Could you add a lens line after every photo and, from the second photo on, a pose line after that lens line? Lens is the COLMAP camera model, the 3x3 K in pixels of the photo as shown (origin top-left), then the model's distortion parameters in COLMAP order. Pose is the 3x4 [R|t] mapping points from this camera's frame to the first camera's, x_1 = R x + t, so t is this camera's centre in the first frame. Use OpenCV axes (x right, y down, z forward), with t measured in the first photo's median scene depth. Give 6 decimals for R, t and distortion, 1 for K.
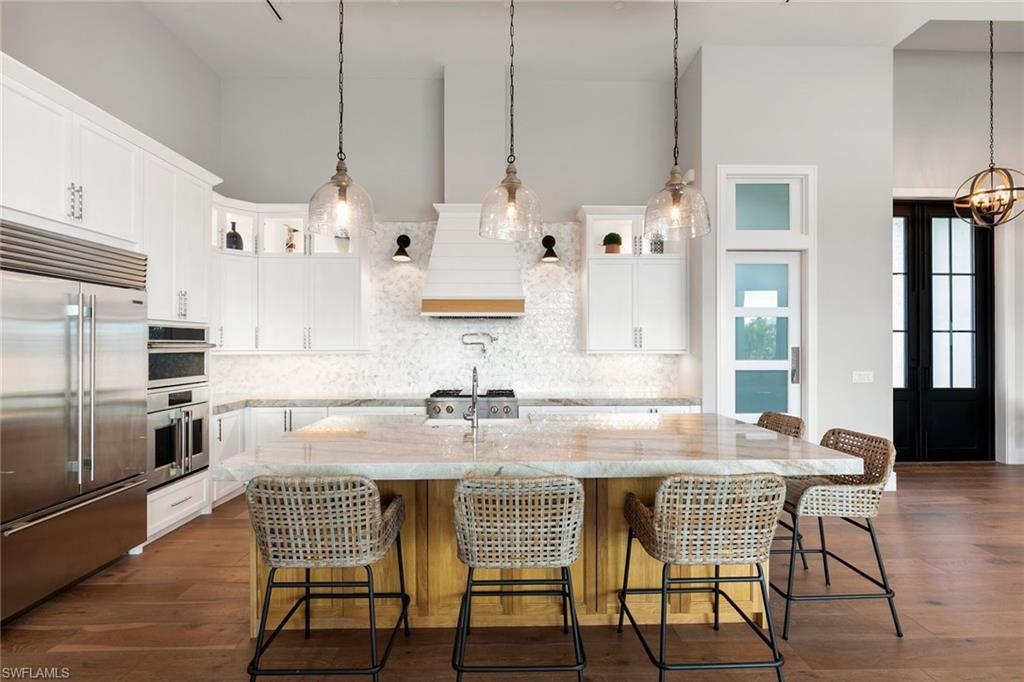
lens RADIAL K [[472.9, 0, 513.9], [0, 472.9, 342.7], [0, 0, 1]] dist [0.004264, 0.000490]
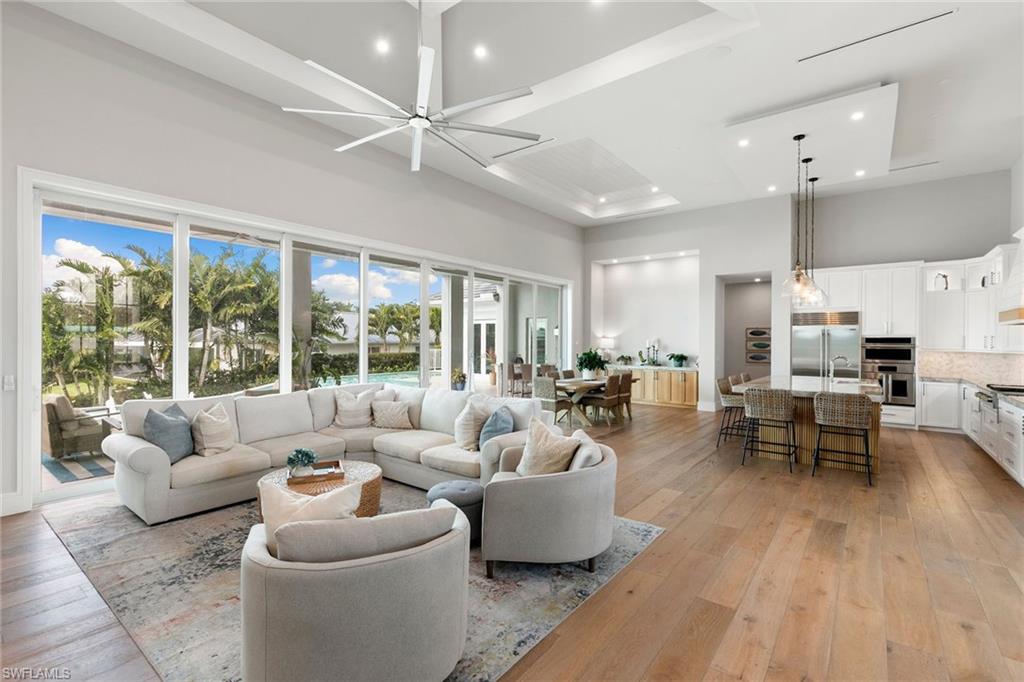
lens RADIAL K [[459.8, 0, 511.1], [0, 459.8, 341.5], [0, 0, 1]] dist [0.007860, -0.000758]
pose [[-0.631723, -0.000895, -0.775194, 1.594135], [-0.002614, 0.999996, 0.000975, -0.009278], [0.775190, 0.002642, -0.631722, 0.735592]]
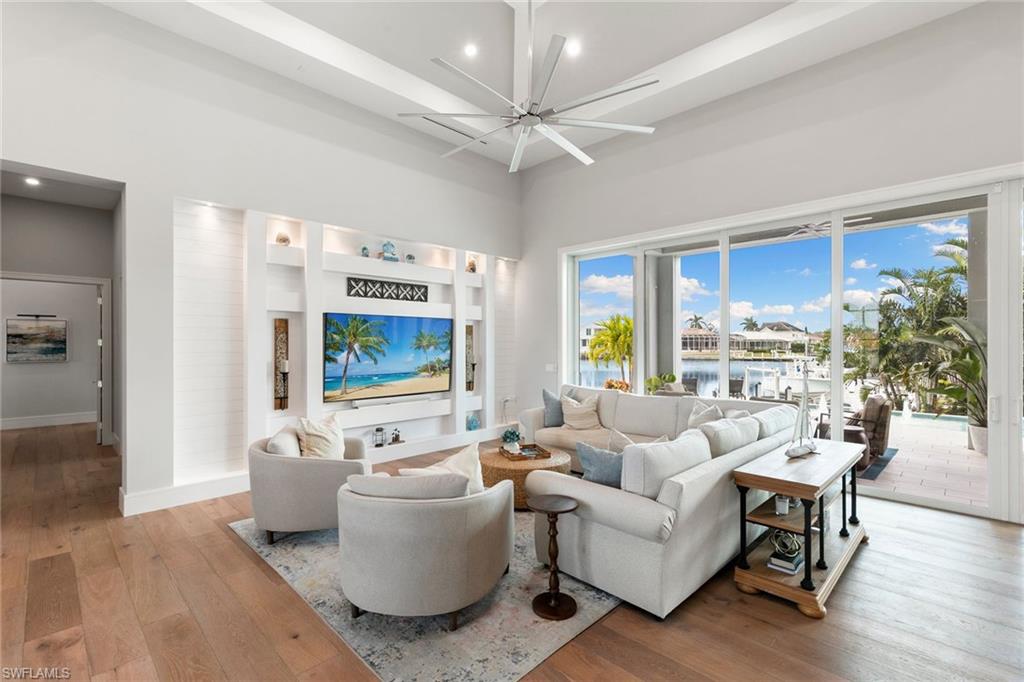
lens RADIAL K [[459.8, 0, 511.1], [0, 459.8, 341.5], [0, 0, 1]] dist [0.007860, -0.000758]
pose [[-0.692911, 0.002551, 0.721019, 0.583841], [-0.001543, 0.999986, -0.005020, -0.010973], [-0.721022, -0.004591, -0.692897, 0.669263]]
